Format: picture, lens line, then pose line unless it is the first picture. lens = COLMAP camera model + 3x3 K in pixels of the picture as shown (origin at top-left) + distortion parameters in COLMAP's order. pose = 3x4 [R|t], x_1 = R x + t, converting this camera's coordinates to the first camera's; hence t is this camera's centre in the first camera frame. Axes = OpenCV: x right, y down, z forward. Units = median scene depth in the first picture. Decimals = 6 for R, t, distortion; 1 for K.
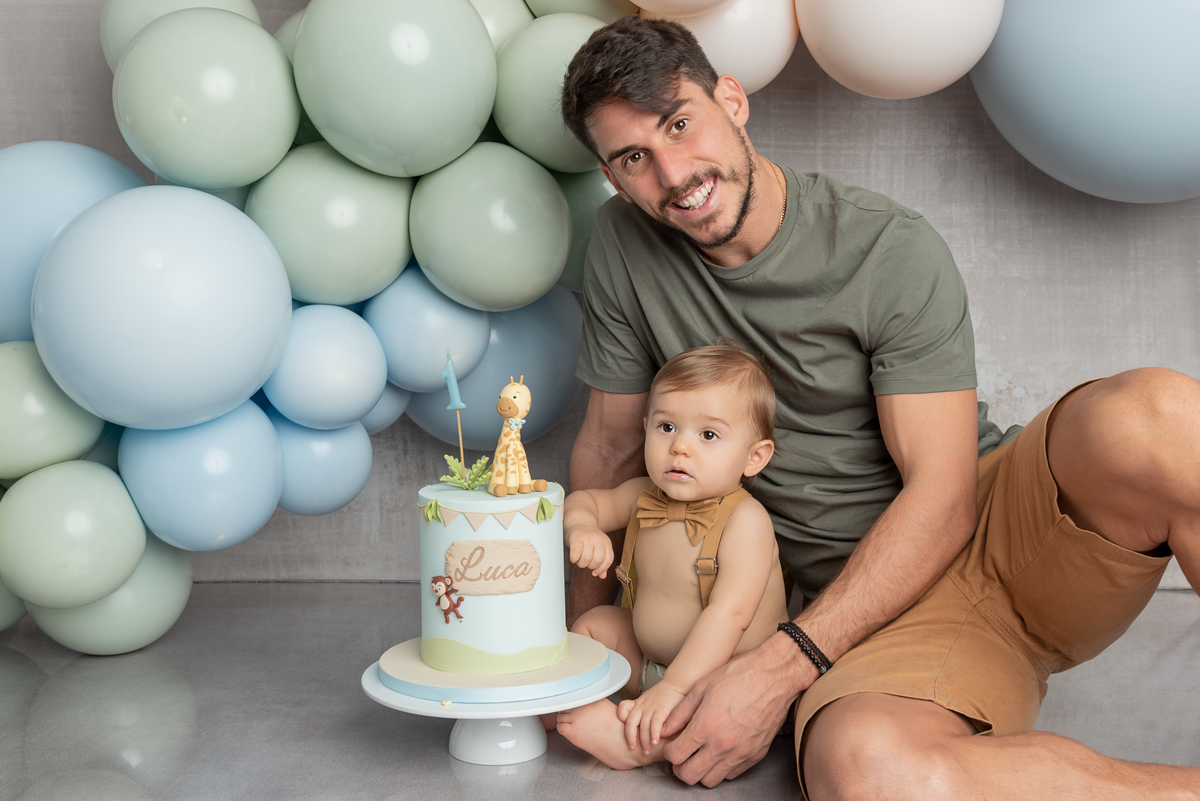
lens RADIAL K [[1372.6, 0, 631.5], [0, 1372.6, 395.3], [0, 0, 1]] dist [-0.026781, 0.003678]
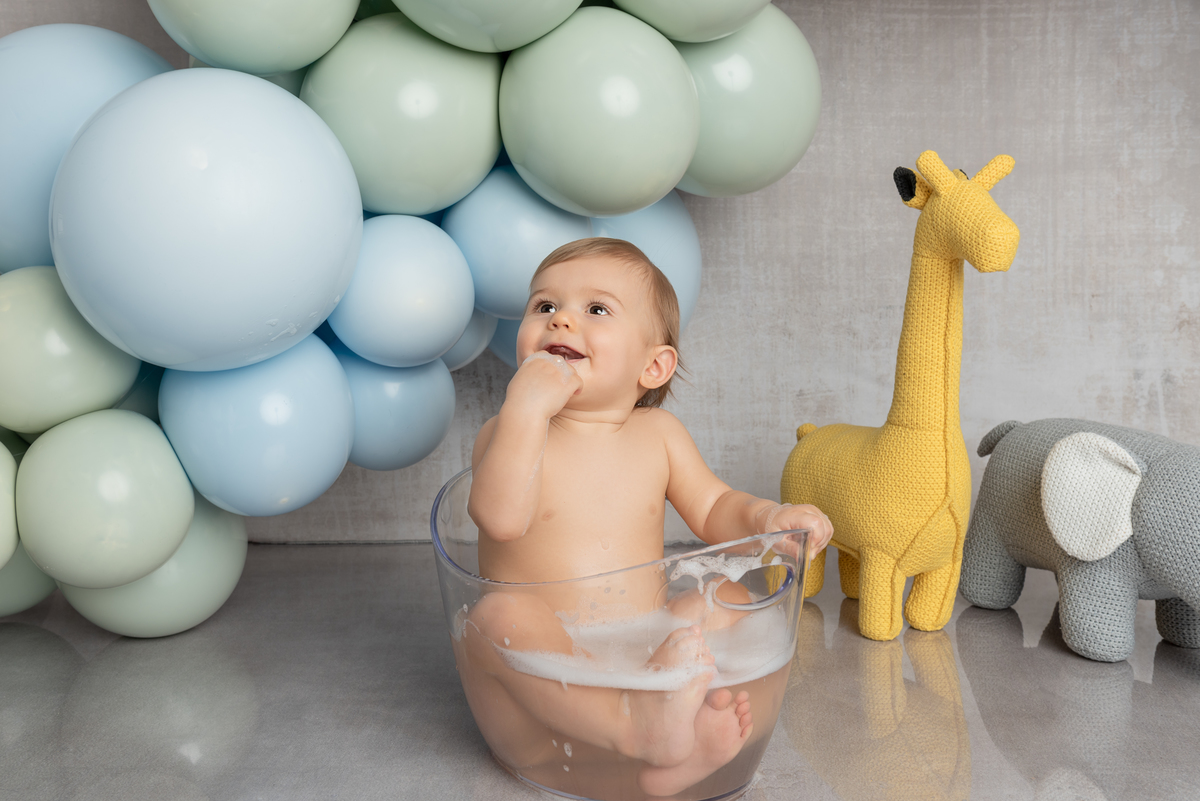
lens RADIAL K [[1419.4, 0, 599.9], [0, 1419.4, 388.1], [0, 0, 1]] dist [0.005692, 0.027043]
pose [[0.998428, -0.018334, -0.052965, -0.051965], [0.020708, 0.998790, 0.044615, 0.002369], [0.052083, -0.045642, 0.997599, 0.127138]]
